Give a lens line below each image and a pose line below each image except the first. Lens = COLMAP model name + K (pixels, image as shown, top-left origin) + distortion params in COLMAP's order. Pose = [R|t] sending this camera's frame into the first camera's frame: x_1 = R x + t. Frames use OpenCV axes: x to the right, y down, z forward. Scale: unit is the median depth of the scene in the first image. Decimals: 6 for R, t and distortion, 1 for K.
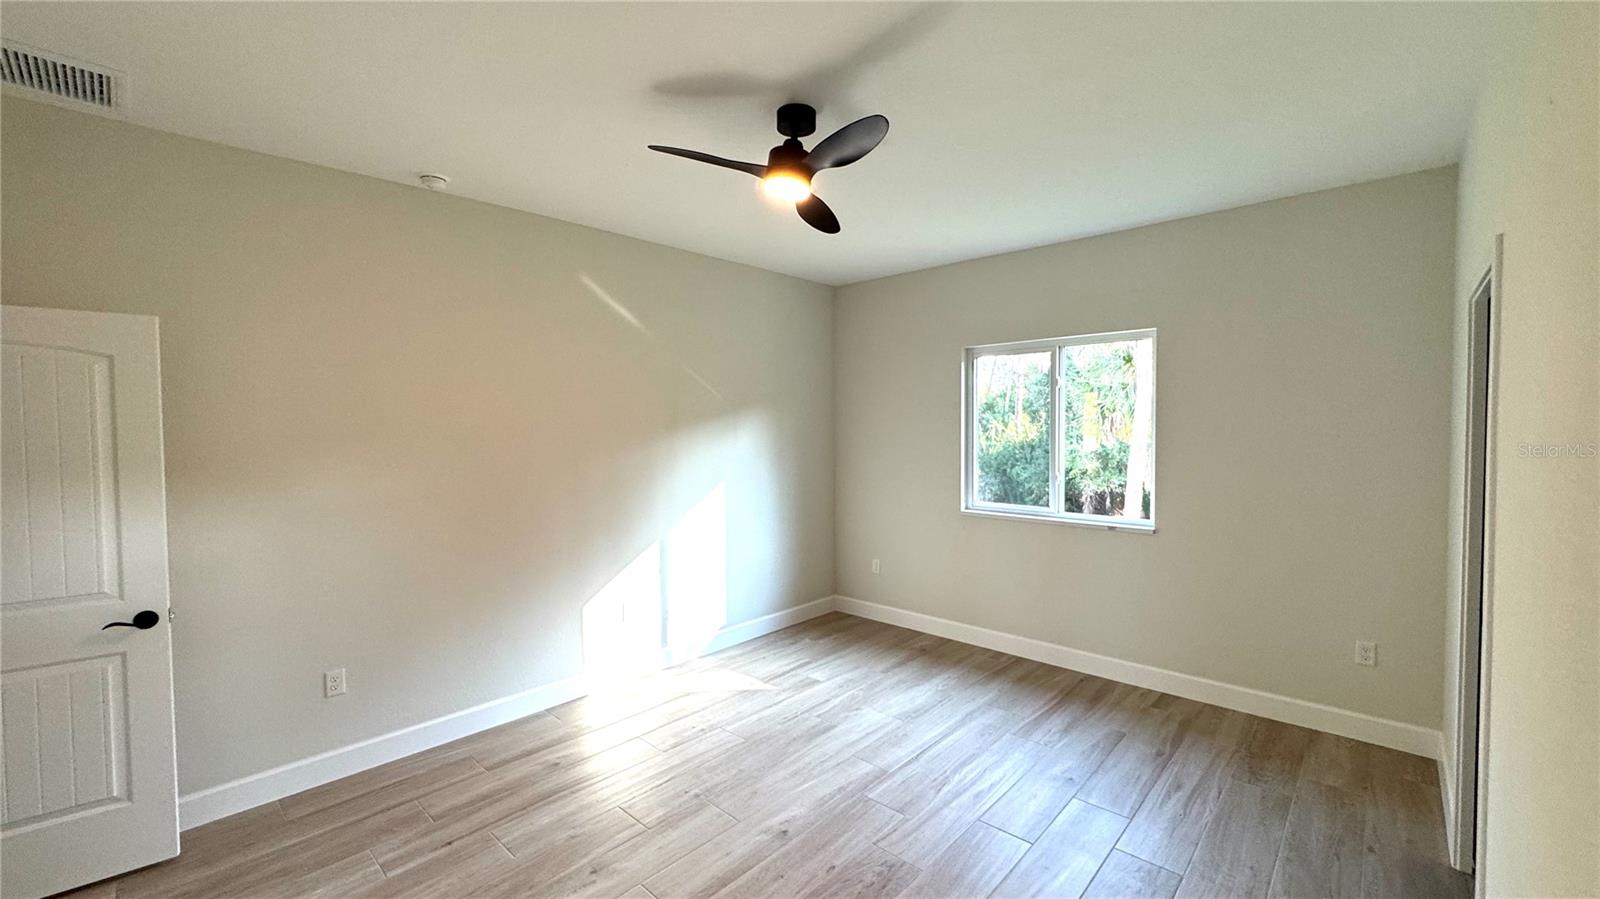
lens RADIAL K [[638.9, 0, 810.9], [0, 638.9, 443.1], [0, 0, 1]] dist [-0.000807, 0.000030]
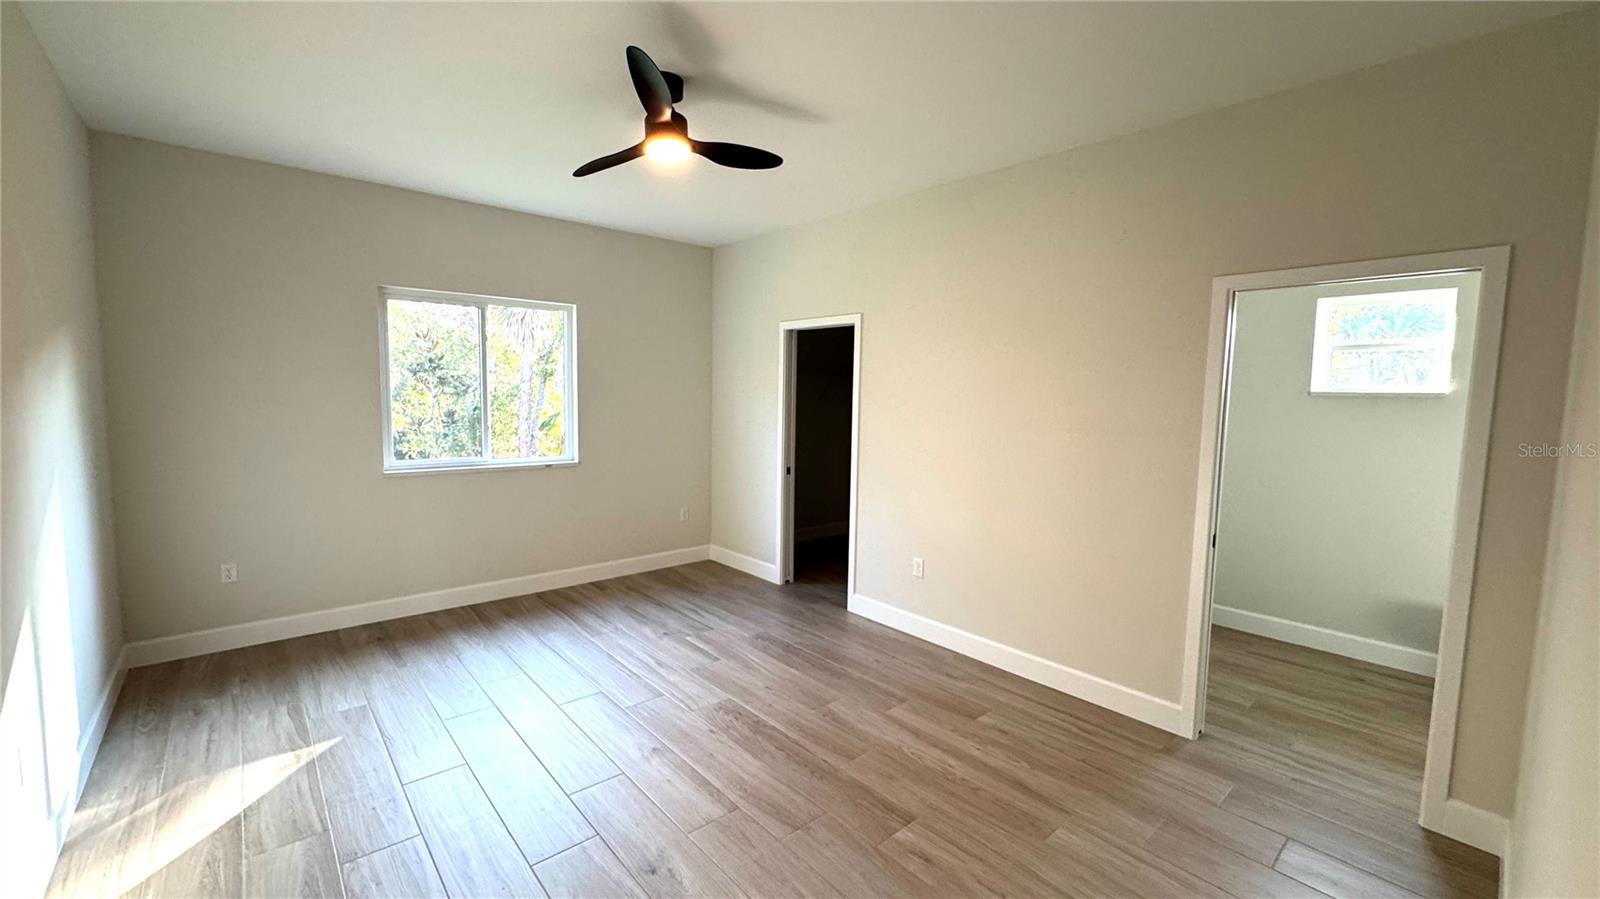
lens RADIAL K [[638.9, 0, 788.7], [0, 638.9, 446.9], [0, 0, 1]] dist [-0.000807, 0.000030]
pose [[0.126409, -0.081445, 0.988629, -0.636612], [0.012362, 0.996676, 0.080527, 0.006675], [-0.991901, 0.002042, 0.126996, 0.385451]]
